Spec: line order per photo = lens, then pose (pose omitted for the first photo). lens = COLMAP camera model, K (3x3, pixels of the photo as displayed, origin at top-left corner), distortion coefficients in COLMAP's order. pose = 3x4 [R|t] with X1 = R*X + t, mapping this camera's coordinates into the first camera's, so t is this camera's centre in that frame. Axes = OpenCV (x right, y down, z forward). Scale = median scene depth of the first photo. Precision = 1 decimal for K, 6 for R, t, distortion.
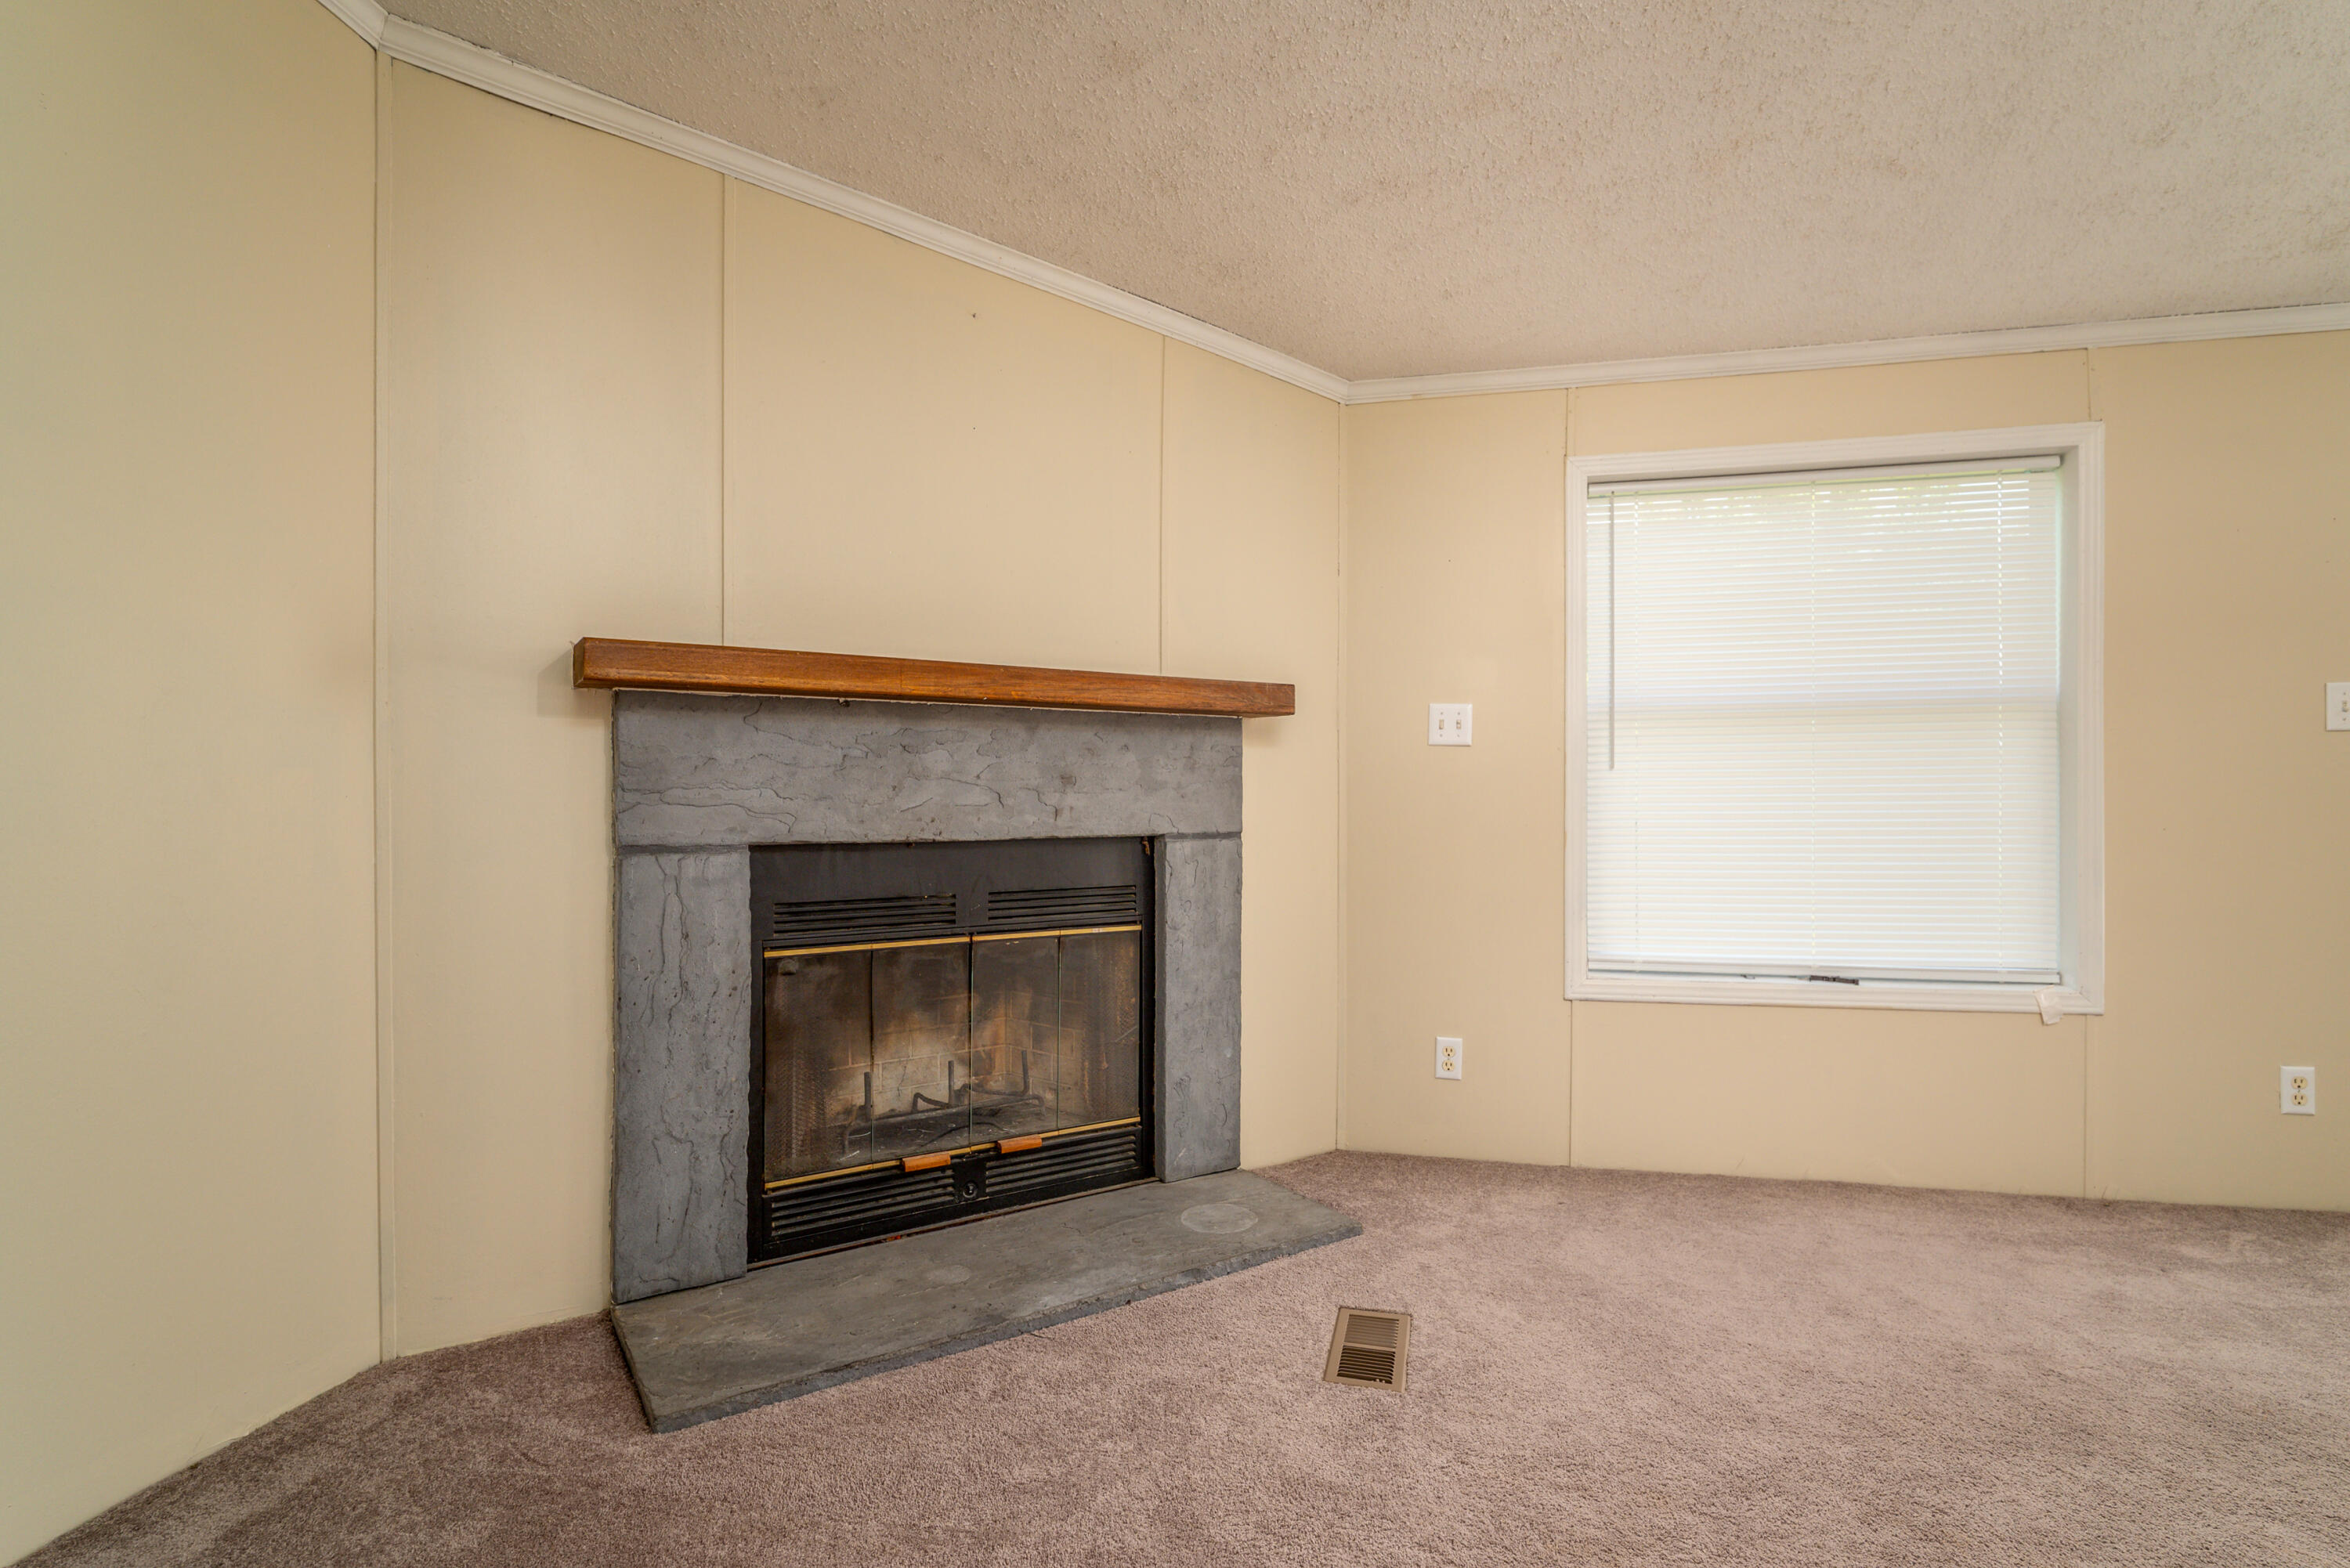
lens RADIAL K [[1165.7, 0, 1174.3], [0, 1165.7, 794.1], [0, 0, 1]] dist [0.000664, -0.000086]
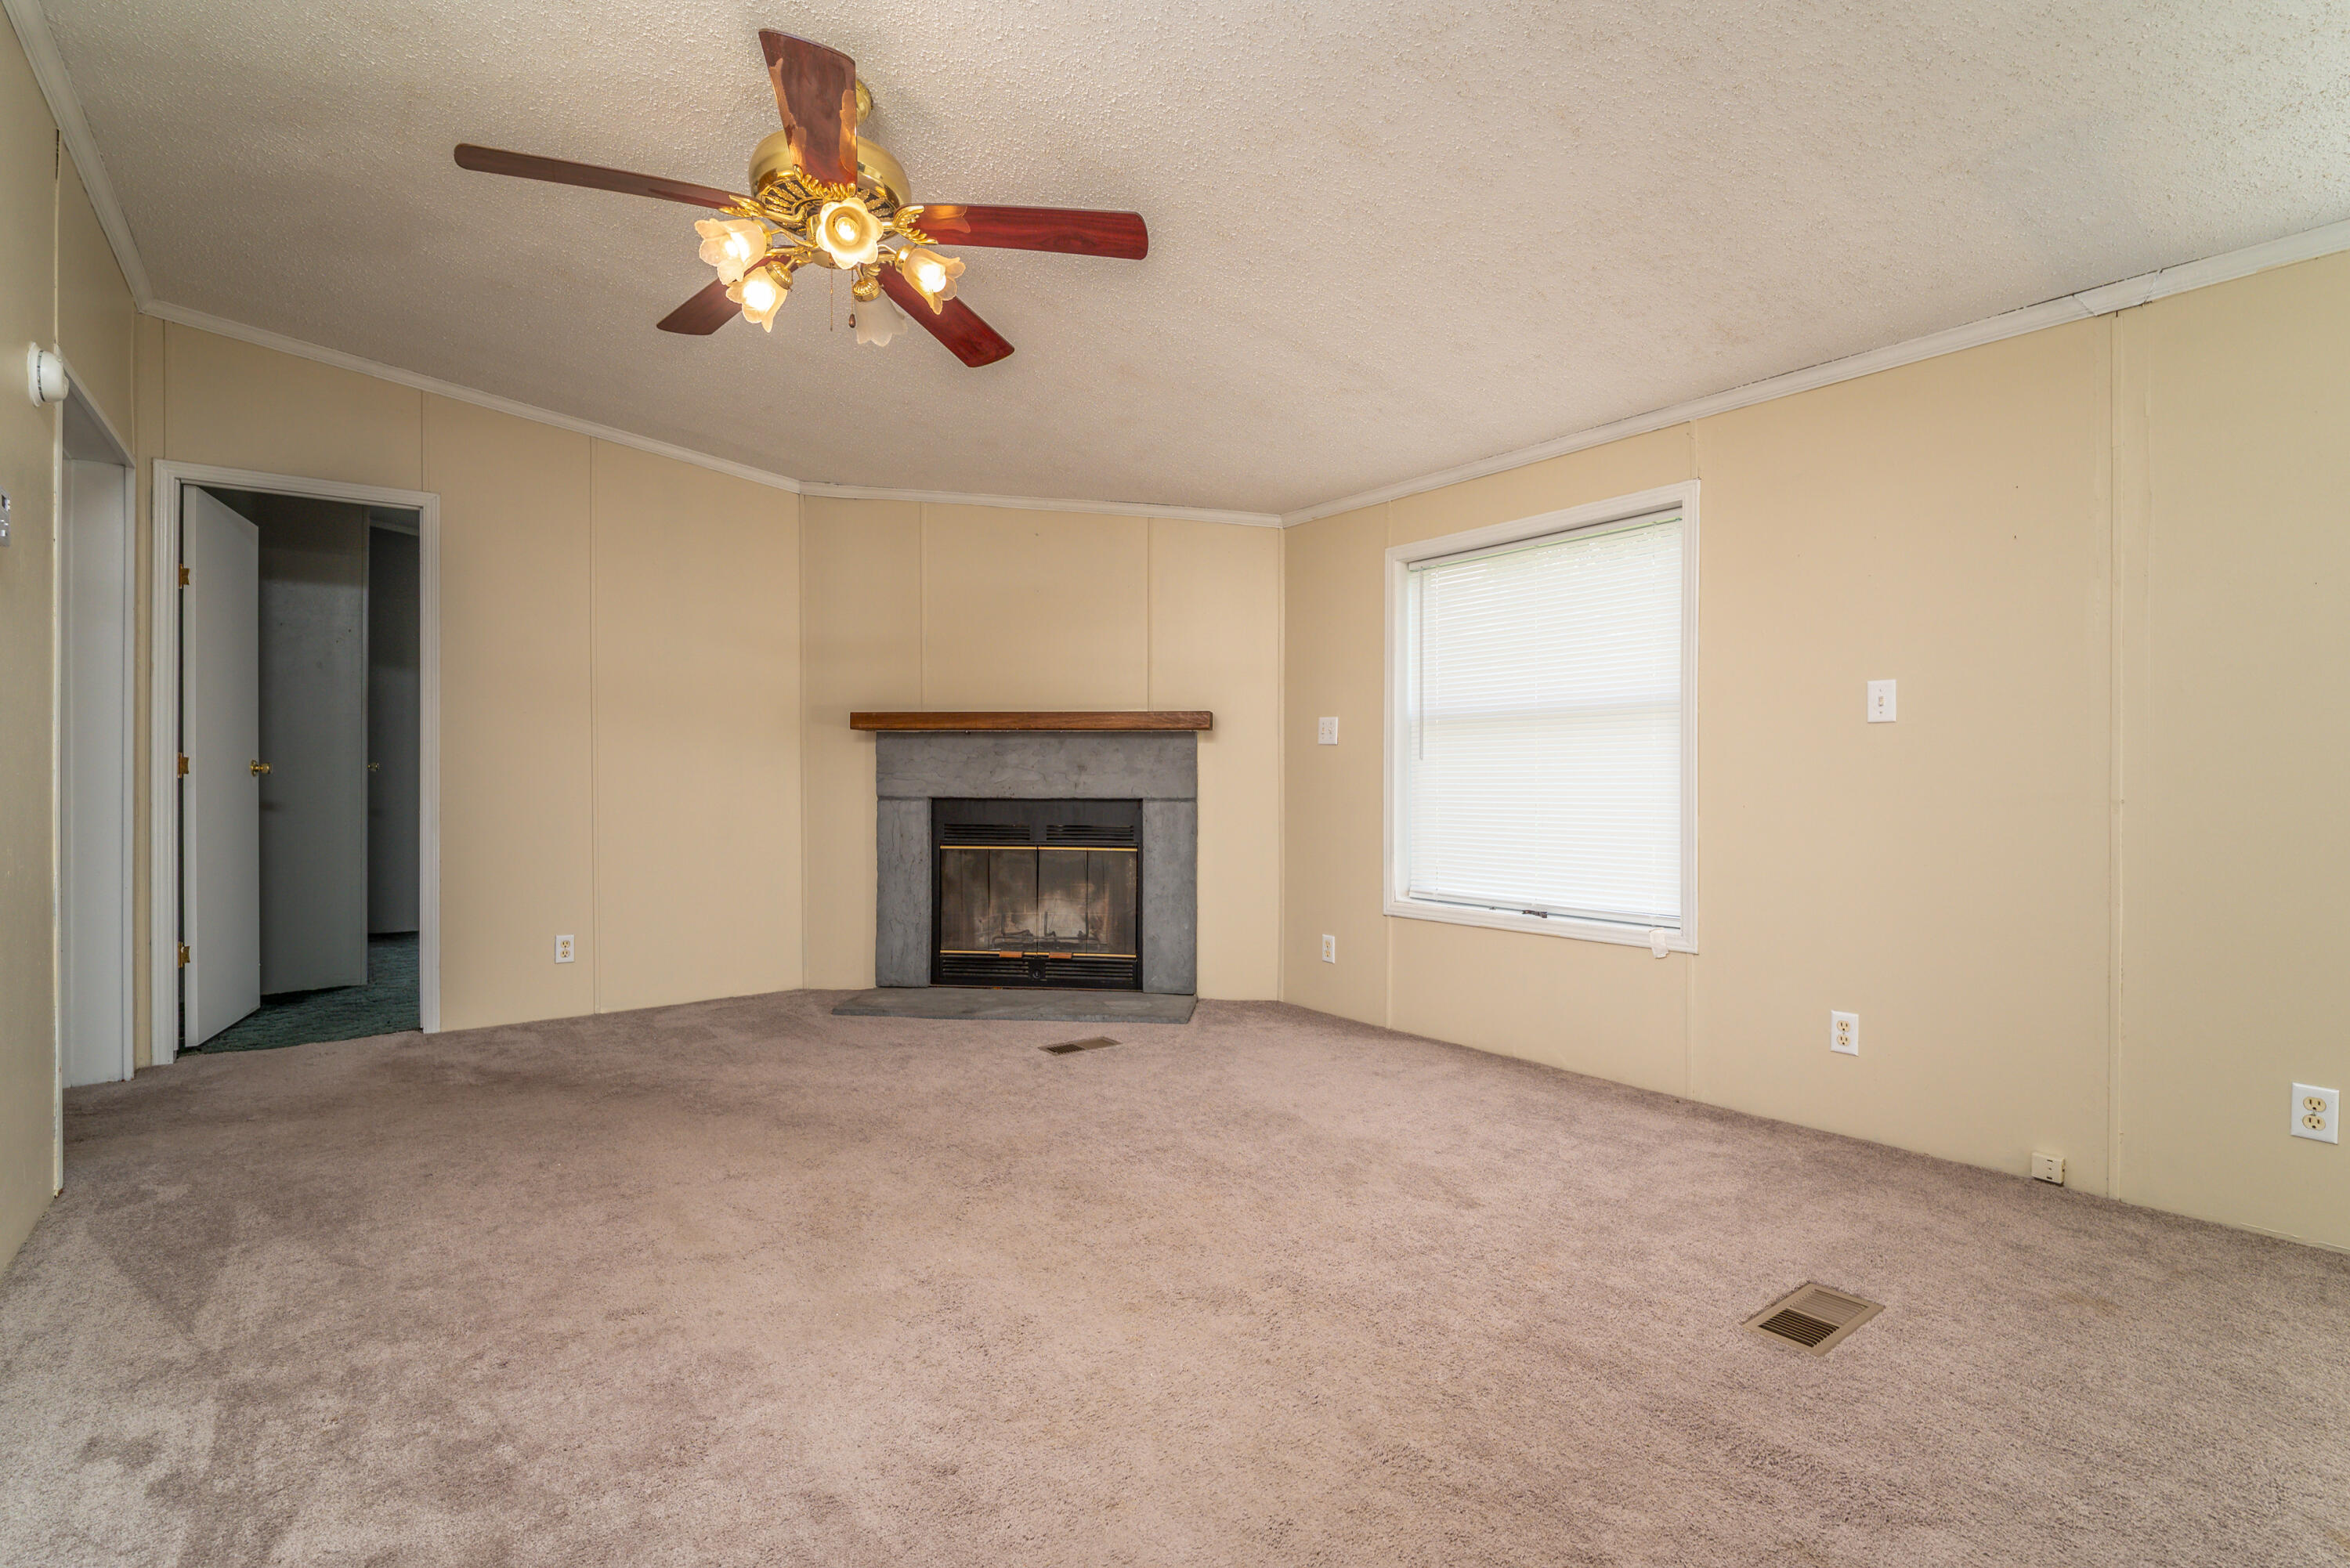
lens RADIAL K [[1082.1, 0, 1177.4], [0, 1082.1, 773.8], [0, 0, 1]] dist [-0.000958, -0.000125]
pose [[0.761683, 0.008142, -0.647898, 1.145371], [-0.002079, 0.999947, 0.010121, -0.020290], [0.647946, -0.006362, 0.761659, -0.236507]]
